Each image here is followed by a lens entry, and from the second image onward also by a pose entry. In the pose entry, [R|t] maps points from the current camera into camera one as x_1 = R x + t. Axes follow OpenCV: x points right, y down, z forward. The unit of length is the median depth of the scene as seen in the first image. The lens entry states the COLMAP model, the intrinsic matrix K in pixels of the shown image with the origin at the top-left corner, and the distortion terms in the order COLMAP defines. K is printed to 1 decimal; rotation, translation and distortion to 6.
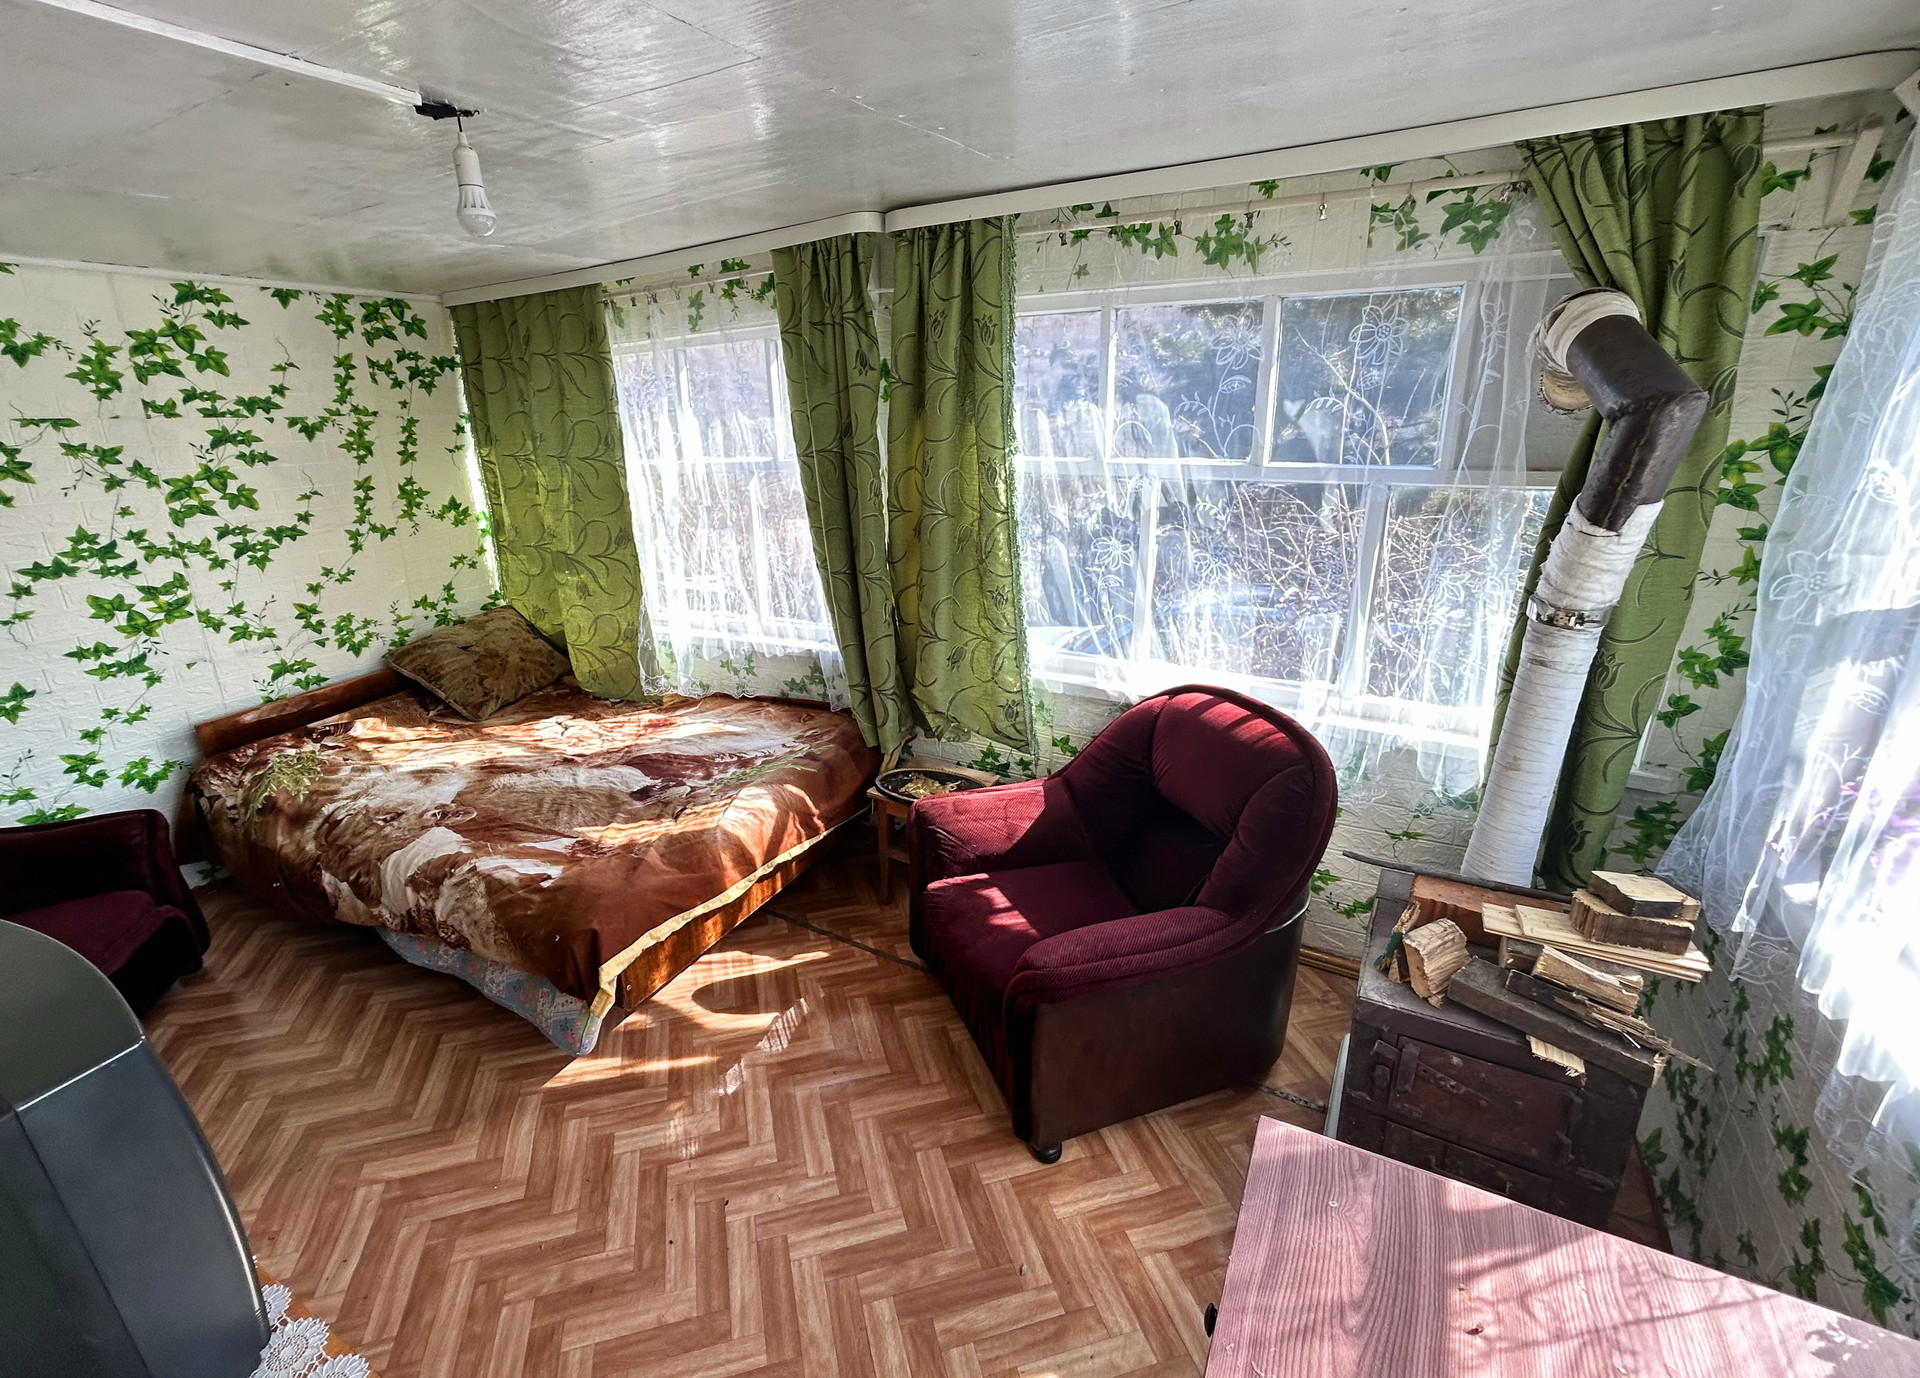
lens RADIAL K [[849.2, 0, 960.0], [0, 849.2, 689.0], [0, 0, 1]] dist [-0.020630, 0.007978]
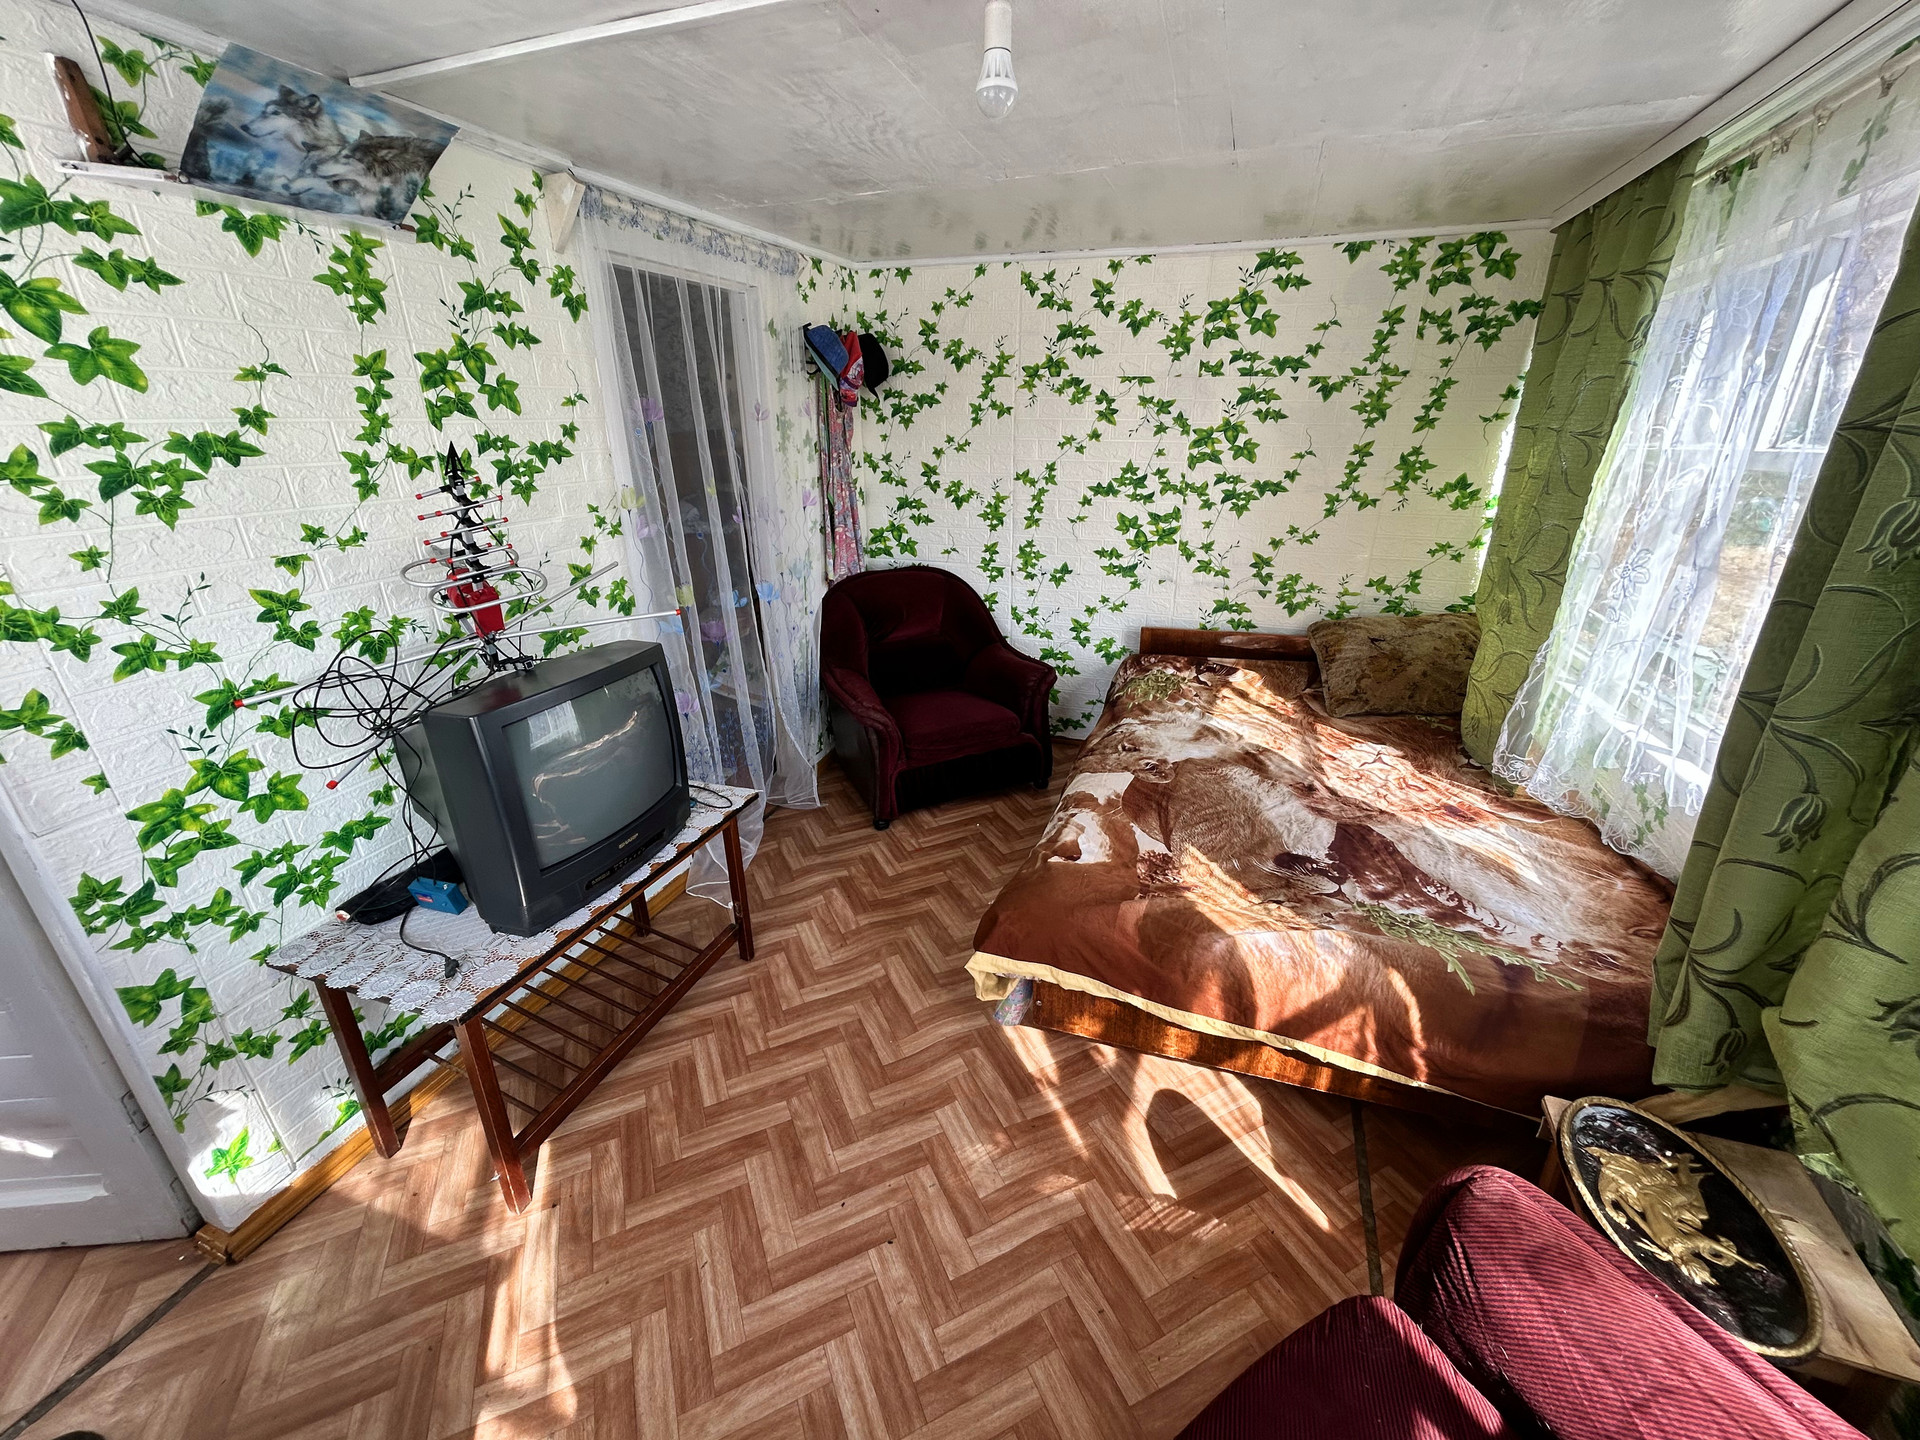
lens RADIAL K [[790.5, 0, 960.0], [0, 790.5, 720.0], [0, 0, 1]] dist [-0.001241, 0.000558]
pose [[0.130312, 0.376428, -0.917235, 0.204374], [-0.313311, 0.893353, 0.322114, -0.130087], [0.940667, 0.245404, 0.234354, 0.493850]]
